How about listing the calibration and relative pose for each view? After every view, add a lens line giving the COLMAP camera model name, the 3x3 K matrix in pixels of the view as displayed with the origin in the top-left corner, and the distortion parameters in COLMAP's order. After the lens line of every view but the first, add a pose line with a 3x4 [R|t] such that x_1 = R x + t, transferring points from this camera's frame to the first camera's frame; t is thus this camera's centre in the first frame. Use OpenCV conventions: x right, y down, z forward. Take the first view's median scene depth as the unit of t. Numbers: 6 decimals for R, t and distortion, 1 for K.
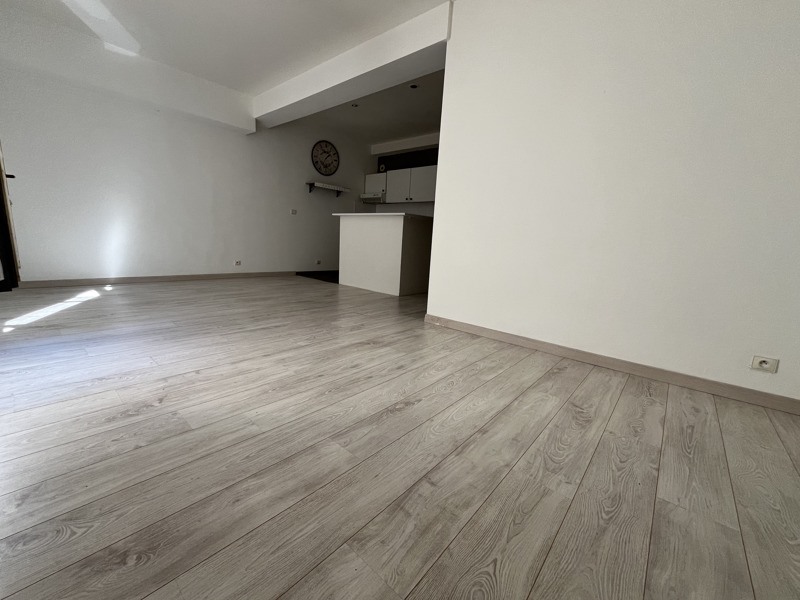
lens RADIAL K [[323.7, 0, 397.3], [0, 323.7, 300.9], [0, 0, 1]] dist [-0.002069, -0.000310]
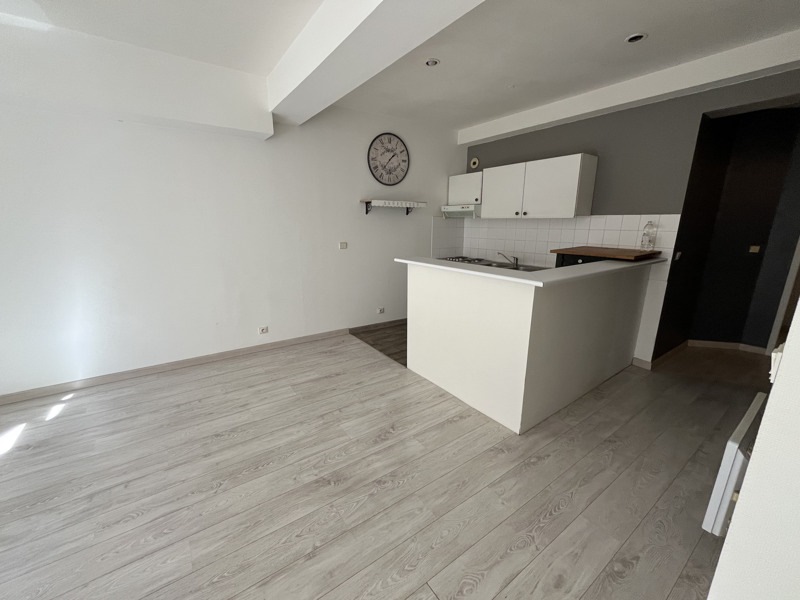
lens RADIAL K [[323.7, 0, 397.3], [0, 323.7, 300.9], [0, 0, 1]] dist [-0.002069, -0.000310]
pose [[0.969930, 0.005061, -0.243331, -0.051182], [0.005657, 0.999045, 0.043329, -0.219869], [0.243317, -0.043402, 0.968975, 0.424890]]
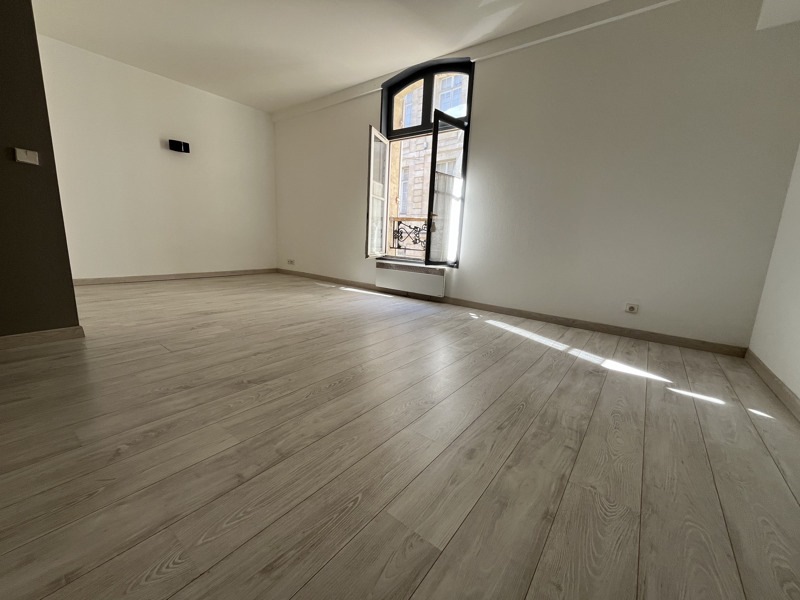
lens RADIAL K [[323.7, 0, 397.3], [0, 323.7, 300.9], [0, 0, 1]] dist [-0.002069, -0.000310]
pose [[-0.993106, -0.088174, -0.077243, -0.334537], [-0.110718, 0.922009, 0.370999, -0.216863], [0.038507, 0.376994, -0.925415, 1.039951]]
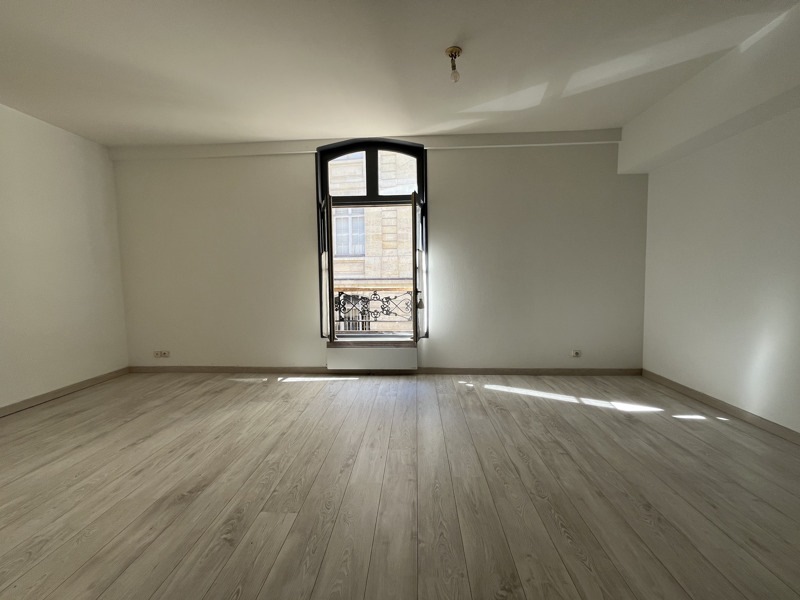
lens RADIAL K [[323.7, 0, 397.3], [0, 323.7, 300.9], [0, 0, 1]] dist [-0.002069, -0.000310]
pose [[-0.787176, 0.003744, -0.616717, -0.002794], [-0.145250, 0.970727, 0.191291, -0.241705], [0.599379, 0.240157, -0.763589, 0.838111]]
